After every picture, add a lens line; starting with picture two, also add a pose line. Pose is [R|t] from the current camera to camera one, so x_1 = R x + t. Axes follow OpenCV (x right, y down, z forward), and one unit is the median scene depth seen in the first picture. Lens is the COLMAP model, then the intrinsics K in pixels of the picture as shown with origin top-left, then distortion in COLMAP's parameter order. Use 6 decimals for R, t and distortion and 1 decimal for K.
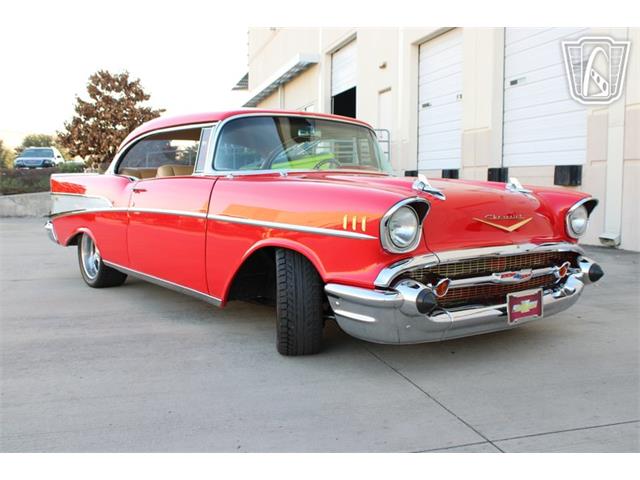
lens RADIAL K [[649.9, 0, 320.0], [0, 649.9, 240.0], [0, 0, 1]] dist [-0.088350, 0.024660]
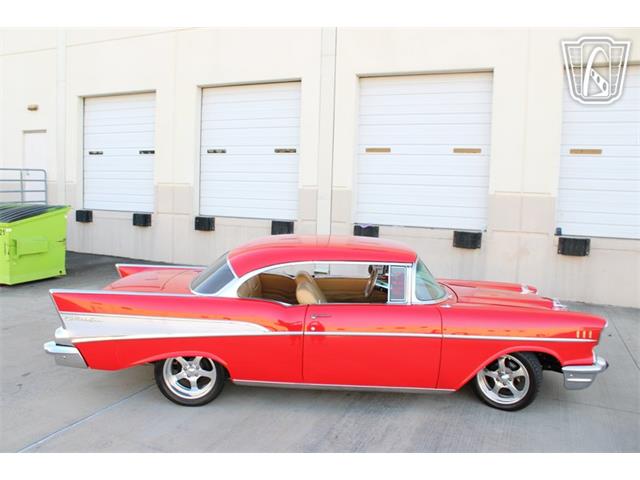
lens RADIAL K [[539.5, 0, 320.0], [0, 539.5, 240.0], [0, 0, 1]] dist [-0.144990, 0.117279]
pose [[0.625626, -0.062271, 0.777634, -1.269691], [0.044827, 0.998032, 0.043855, -0.318150], [-0.778834, 0.007422, 0.627186, 0.475315]]
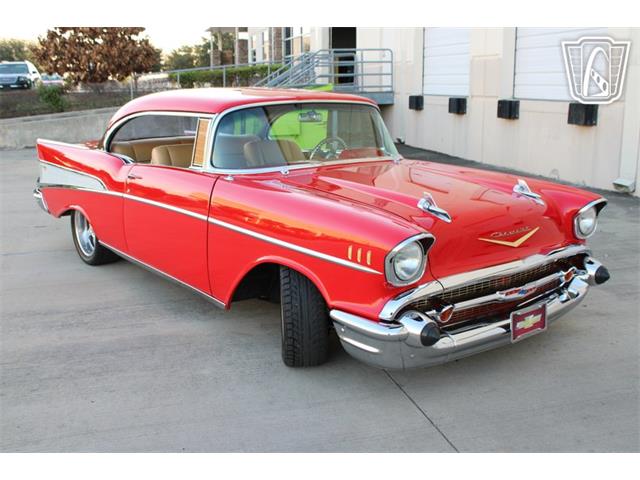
lens RADIAL K [[691.5, 0, 320.0], [0, 691.5, 240.0], [0, 0, 1]] dist [-0.083053, 0.039705]
pose [[0.999932, -0.011514, 0.001810, -0.007070], [0.011166, 0.990863, 0.134411, -0.146506], [-0.003341, -0.134382, 0.990924, -0.038692]]
